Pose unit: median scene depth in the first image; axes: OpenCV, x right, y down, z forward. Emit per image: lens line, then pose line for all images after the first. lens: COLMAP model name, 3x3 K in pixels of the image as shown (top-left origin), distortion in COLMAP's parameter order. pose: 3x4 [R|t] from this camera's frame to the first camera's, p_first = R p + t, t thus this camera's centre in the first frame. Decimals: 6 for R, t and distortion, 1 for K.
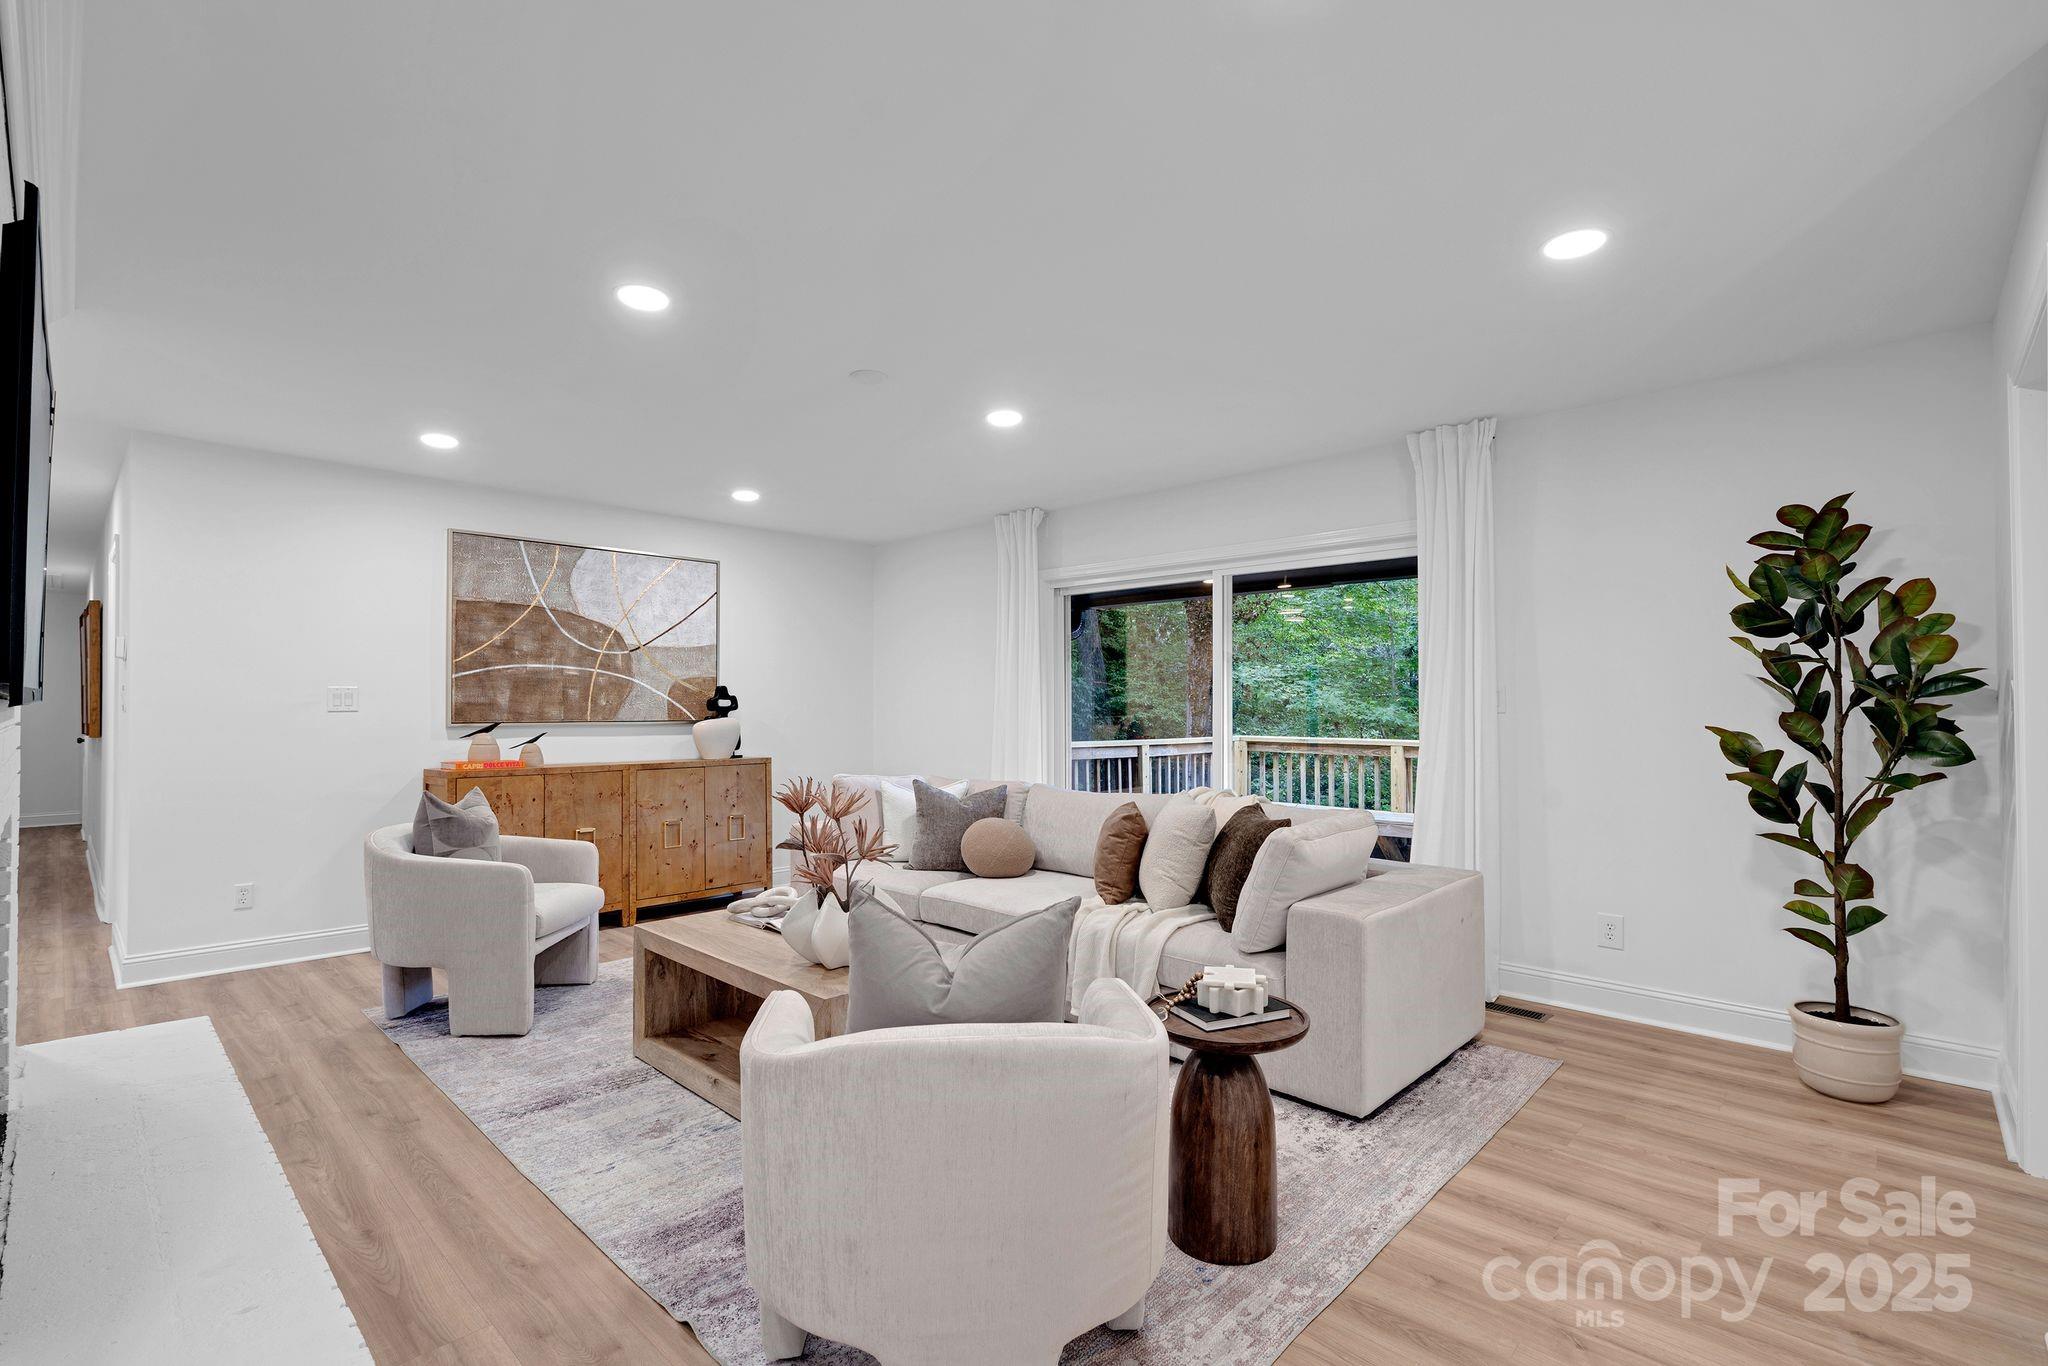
lens RADIAL K [[938.6, 0, 1024.6], [0, 938.6, 688.1], [0, 0, 1]] dist [0.001563, 0.000119]
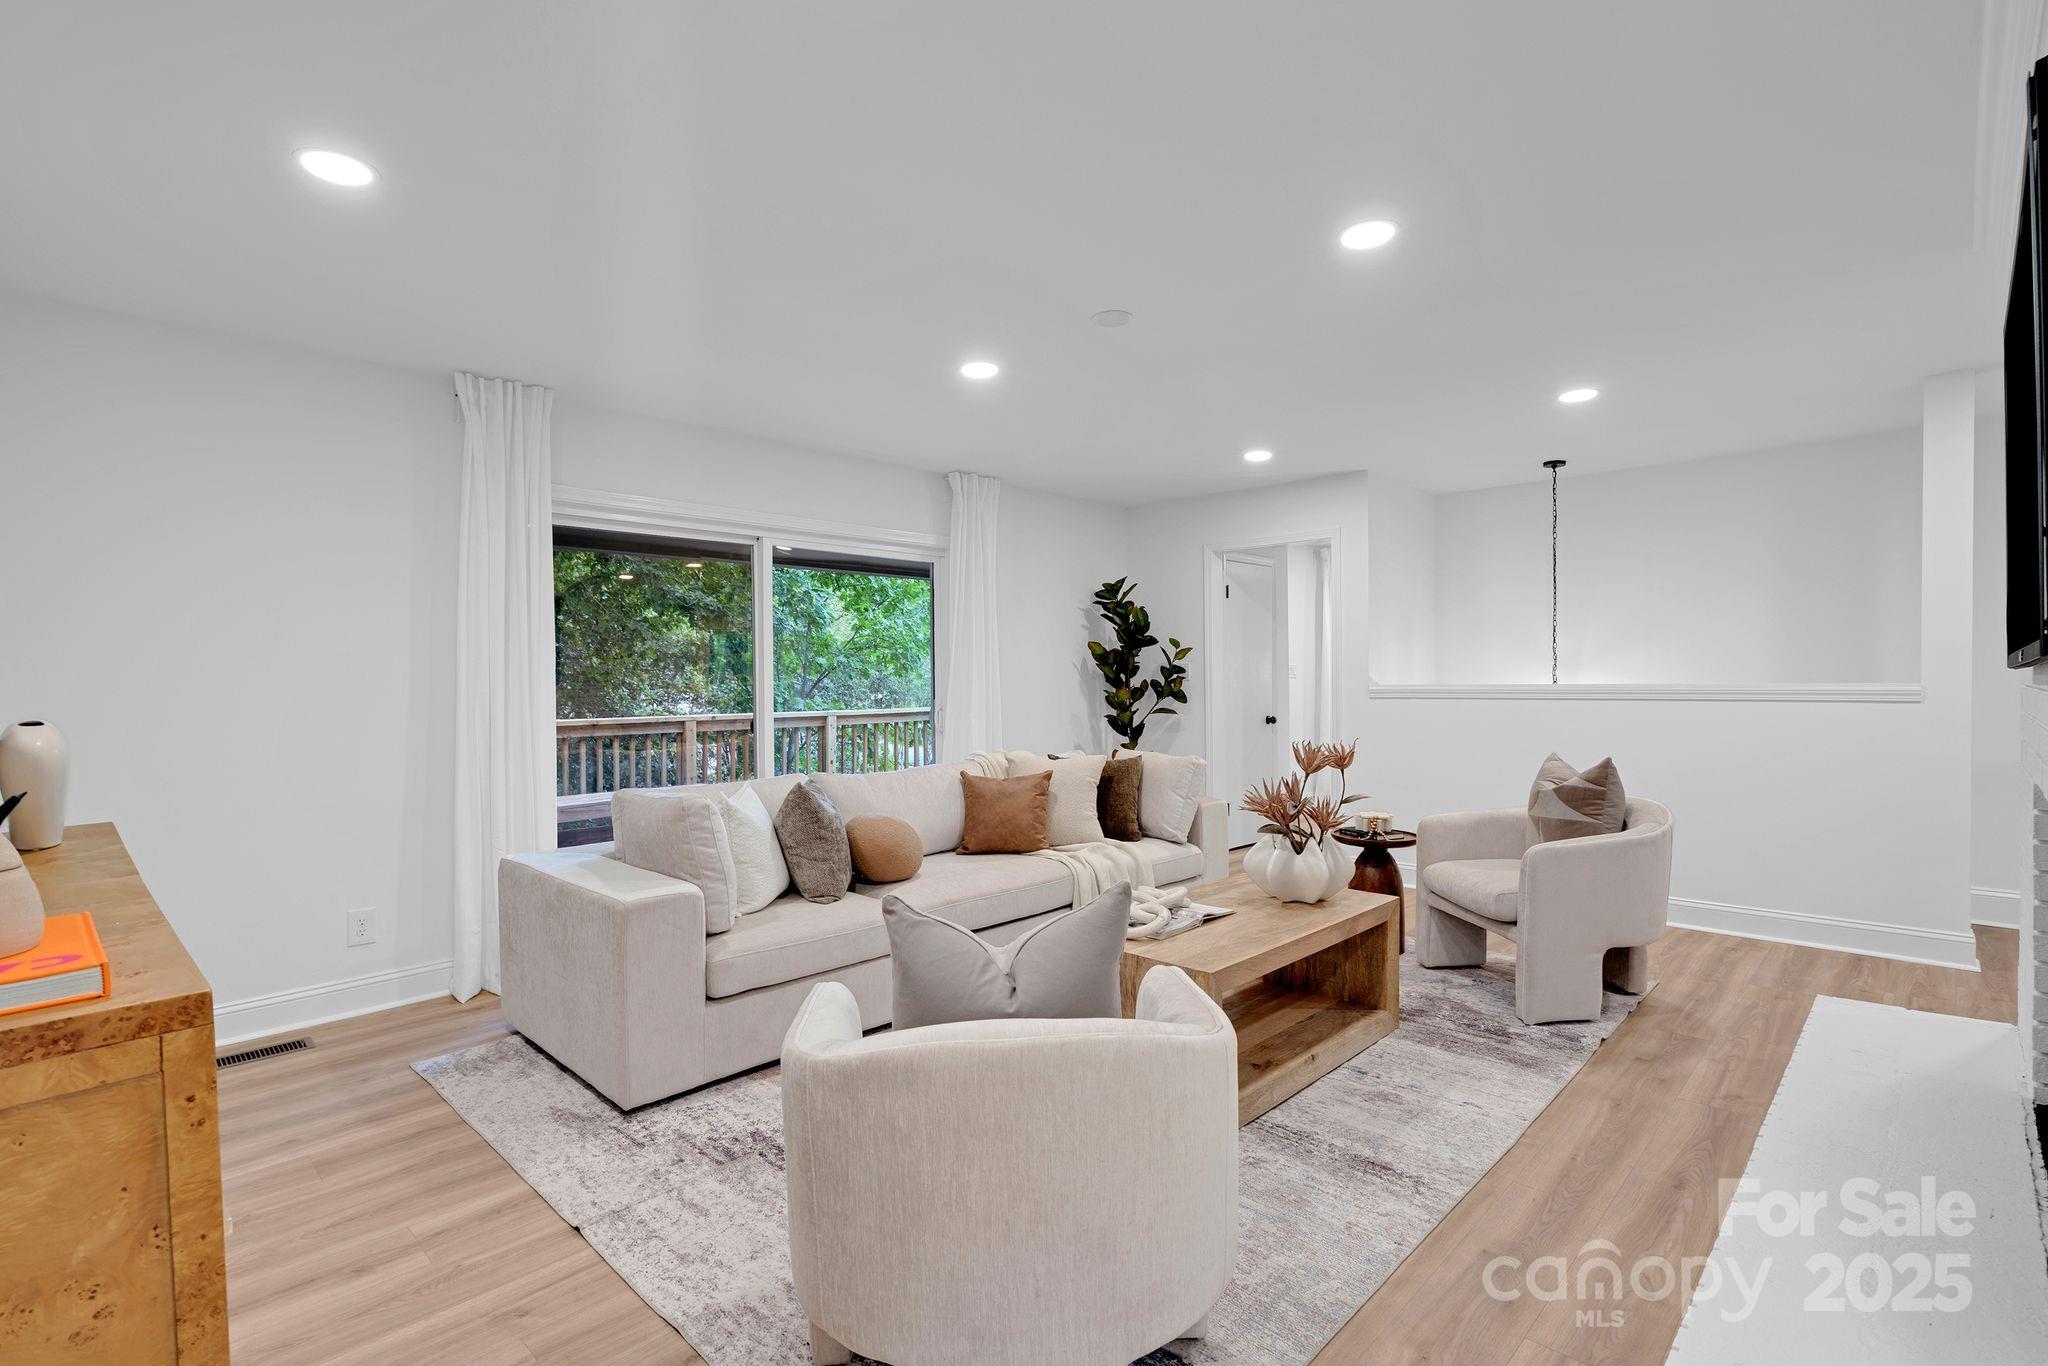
lens RADIAL K [[938.6, 0, 1025.2], [0, 938.6, 685.8], [0, 0, 1]] dist [0.001563, 0.000119]
pose [[0.011831, -0.007959, 0.999898, -1.193233], [-0.003026, 0.999963, 0.007995, 0.022337], [-0.999925, -0.003121, 0.011807, 1.176528]]
